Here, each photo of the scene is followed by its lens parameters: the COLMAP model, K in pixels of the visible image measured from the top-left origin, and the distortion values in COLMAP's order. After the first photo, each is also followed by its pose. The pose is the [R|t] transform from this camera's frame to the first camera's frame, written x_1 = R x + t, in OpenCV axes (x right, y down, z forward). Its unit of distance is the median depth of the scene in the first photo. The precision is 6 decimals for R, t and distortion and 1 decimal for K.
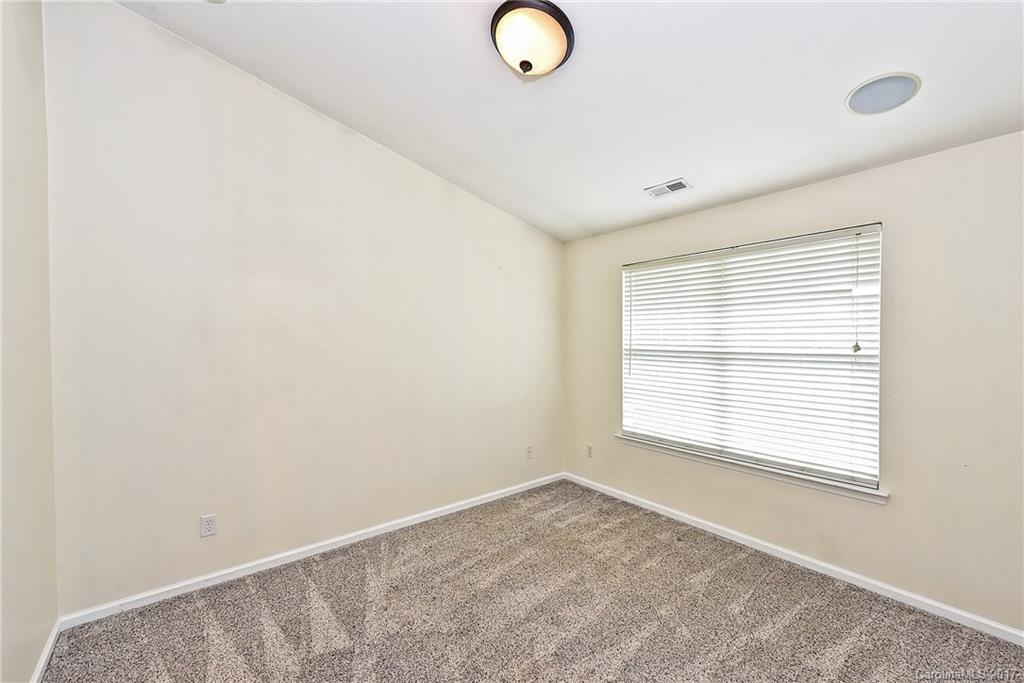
lens RADIAL K [[421.6, 0, 517.2], [0, 421.6, 342.2], [0, 0, 1]] dist [0.000442, -0.000039]
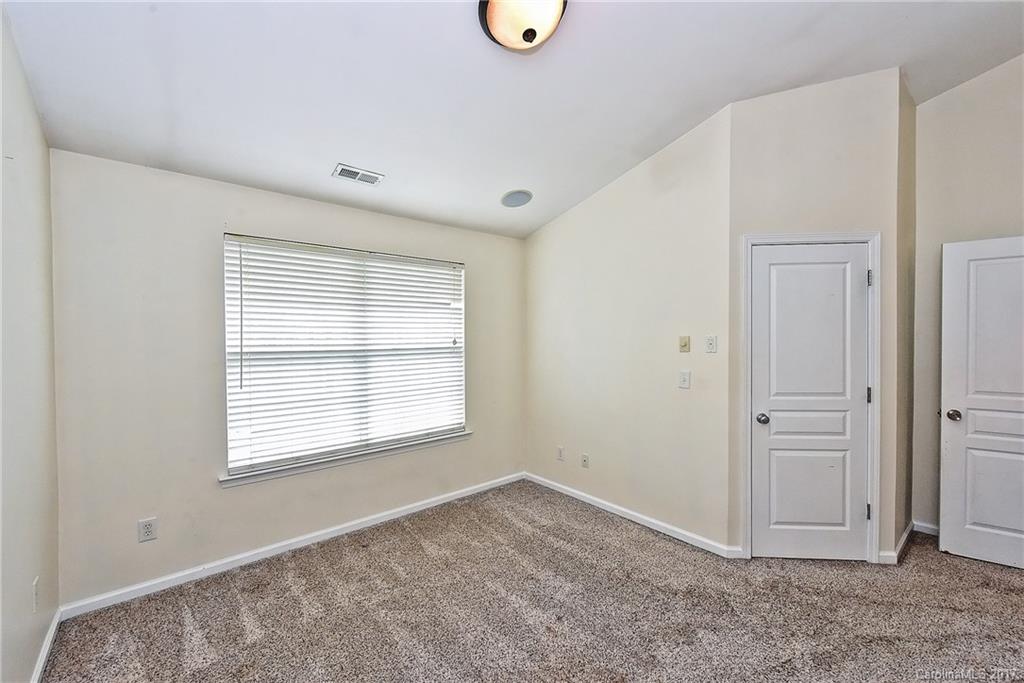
lens RADIAL K [[421.6, 0, 517.2], [0, 421.6, 342.2], [0, 0, 1]] dist [0.000442, -0.000039]
pose [[-0.050555, -0.008056, 0.998689, -0.570019], [0.020768, 0.999743, 0.009116, 0.002872], [-0.998505, 0.021202, -0.050375, 0.673838]]
